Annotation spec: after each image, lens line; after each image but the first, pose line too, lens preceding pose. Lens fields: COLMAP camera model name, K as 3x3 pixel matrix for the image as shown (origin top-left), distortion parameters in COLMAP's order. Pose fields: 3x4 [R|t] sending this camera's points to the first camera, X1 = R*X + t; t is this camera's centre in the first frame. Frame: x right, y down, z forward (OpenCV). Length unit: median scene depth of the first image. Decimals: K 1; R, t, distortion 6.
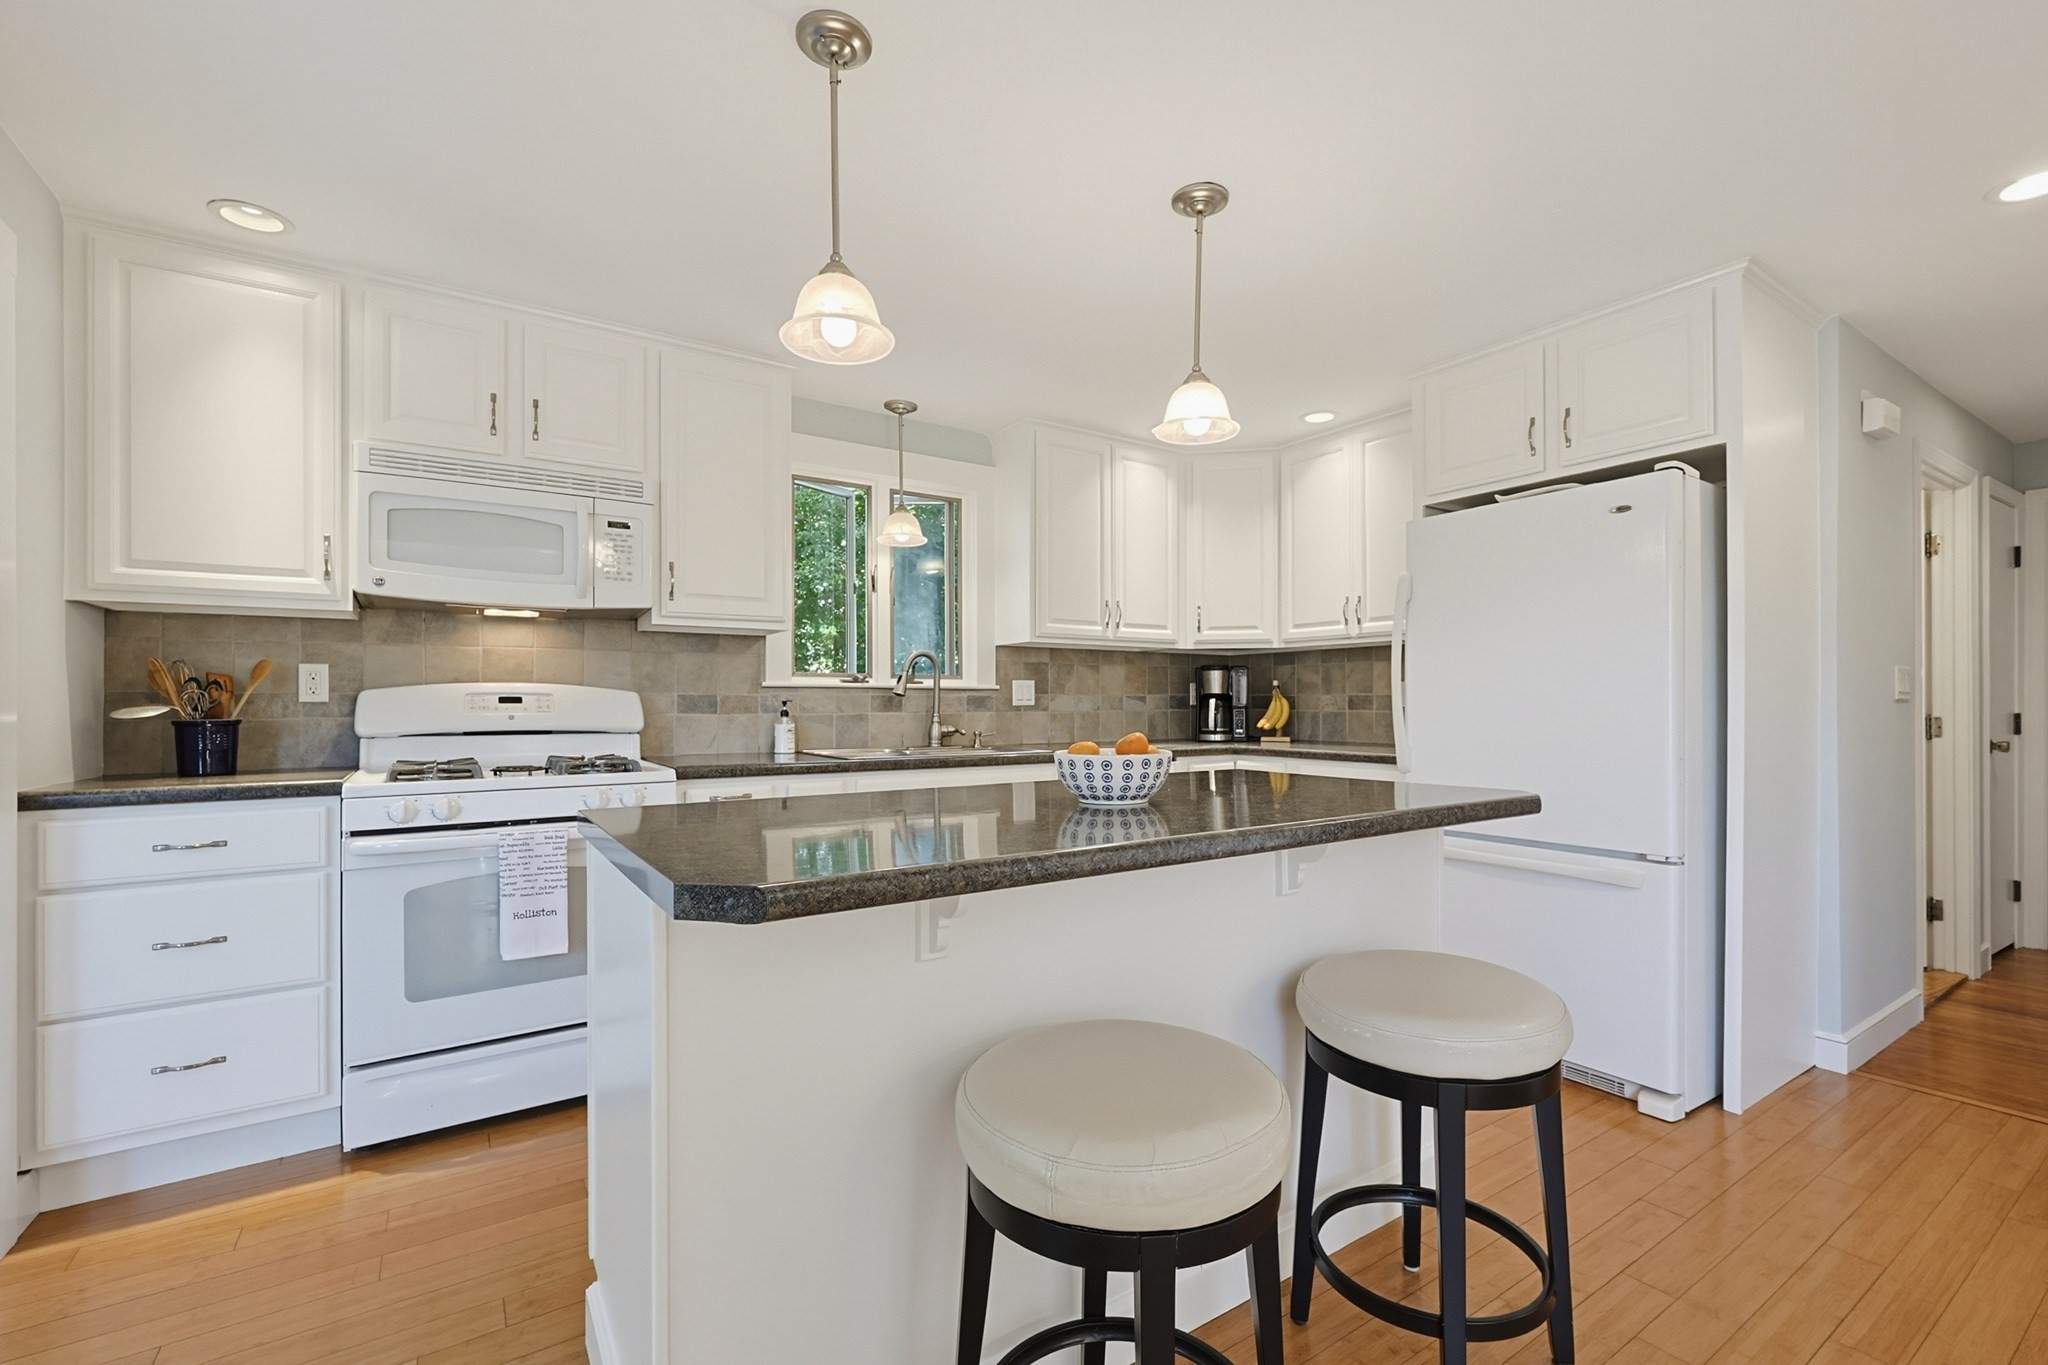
lens RADIAL K [[886.0, 0, 1031.3], [0, 886.0, 694.5], [0, 0, 1]] dist [0.002625, 0.000340]
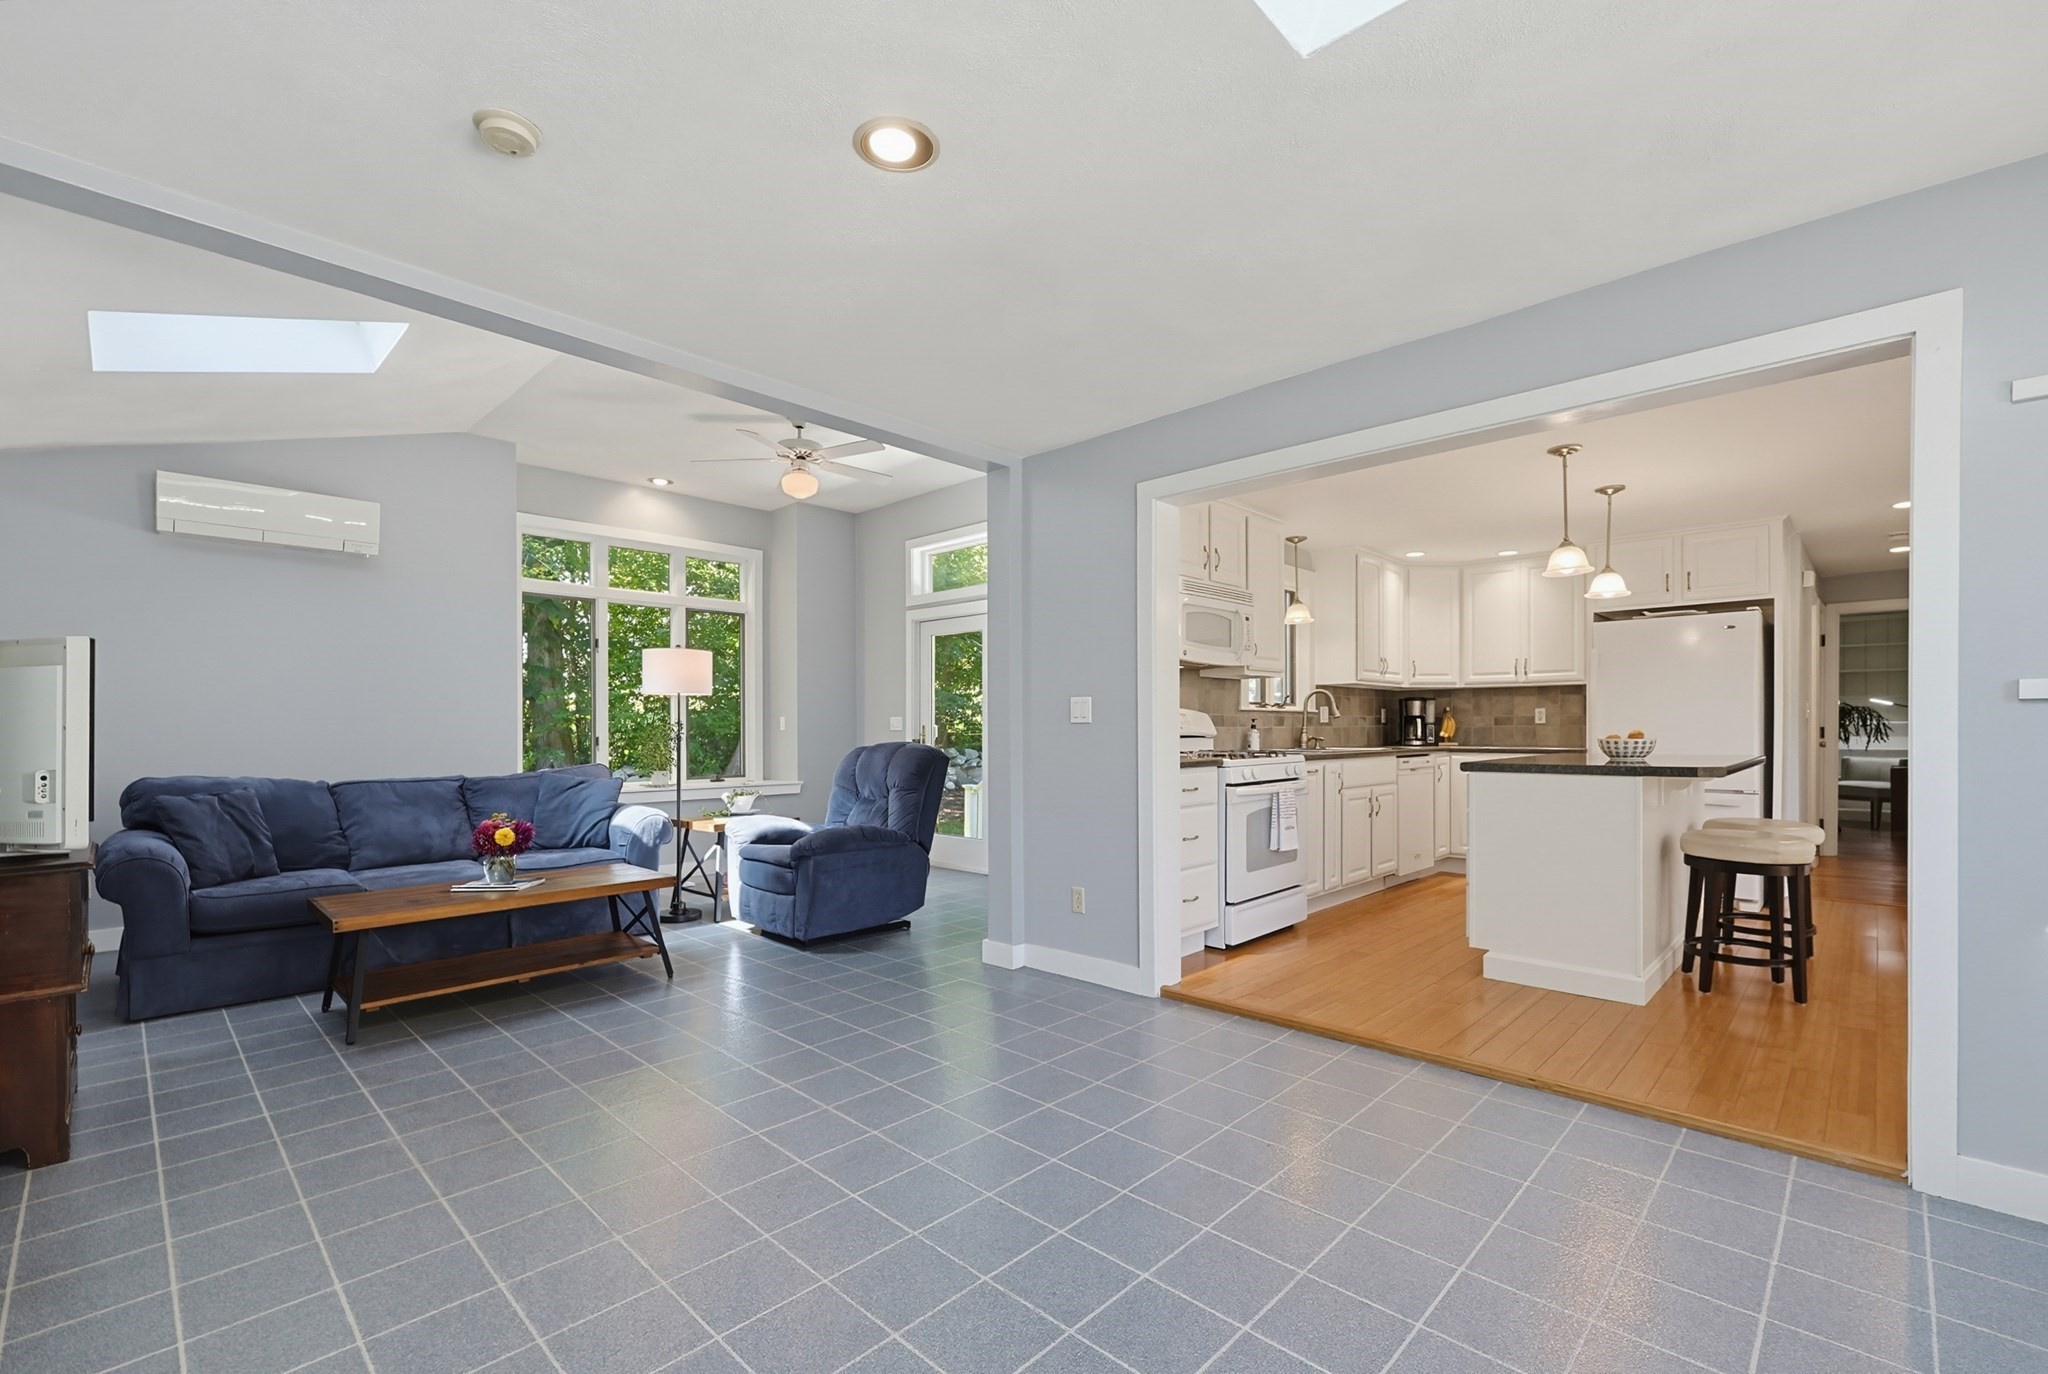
lens RADIAL K [[886.0, 0, 1013.3], [0, 886.0, 733.7], [0, 0, 1]] dist [0.002625, 0.000340]
pose [[0.979056, -0.003252, 0.203565, -1.050779], [-0.000213, 0.999855, 0.016998, 0.006255], [-0.203591, -0.016686, 0.978914, -0.526603]]
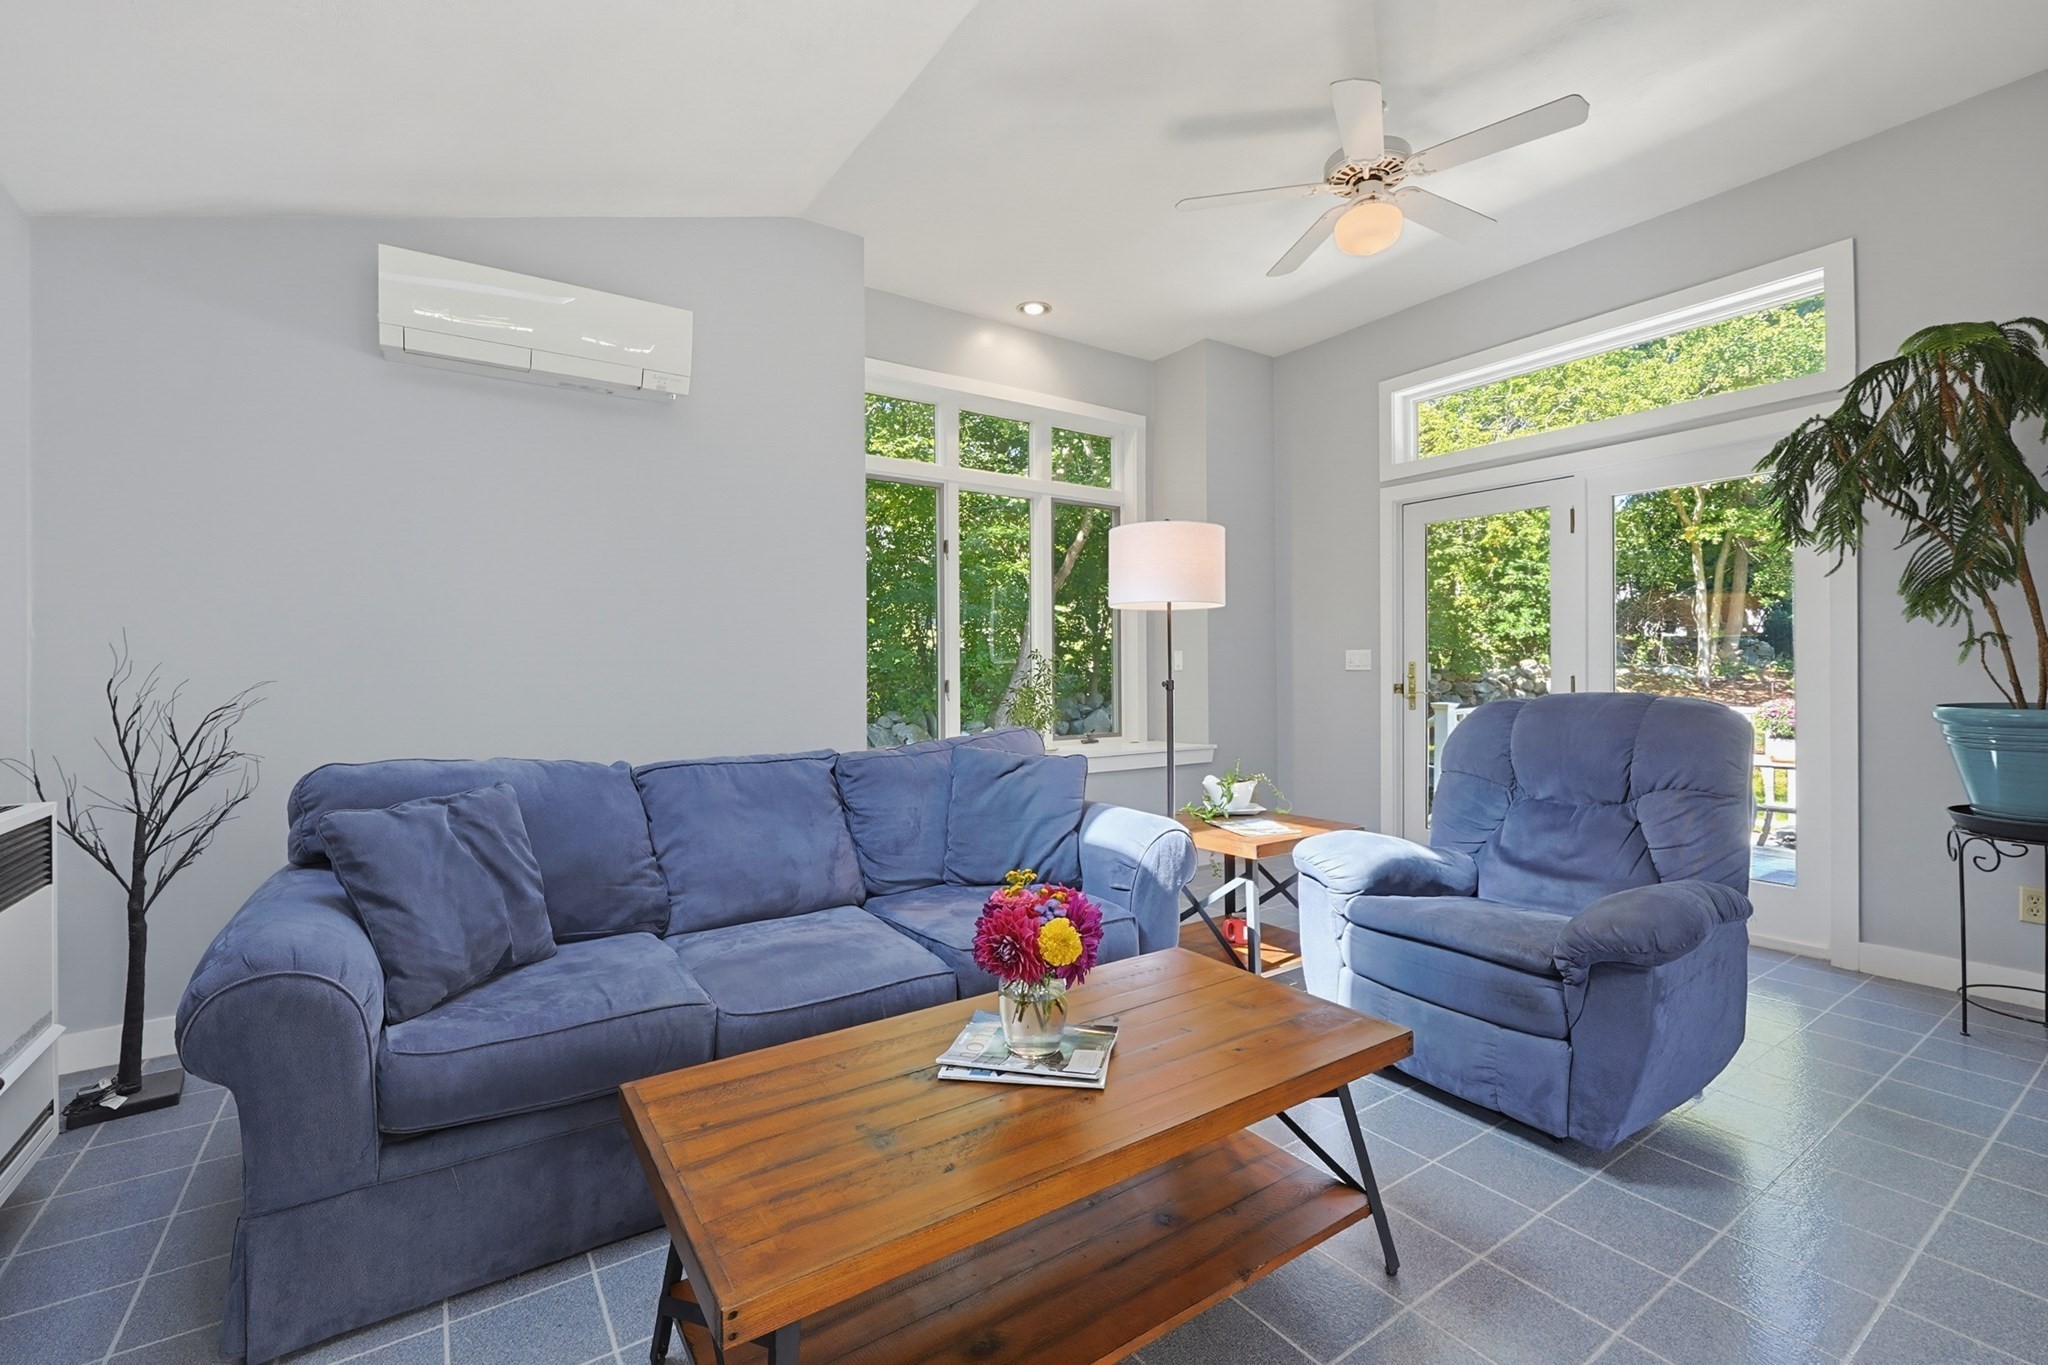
lens RADIAL K [[886.0, 0, 1016.1], [0, 886.0, 674.3], [0, 0, 1]] dist [0.002625, 0.000340]
pose [[0.999982, -0.004993, -0.003436, -1.457383], [0.005050, 0.999845, 0.016871, 0.015278], [0.003352, -0.016888, 0.999852, 0.239177]]
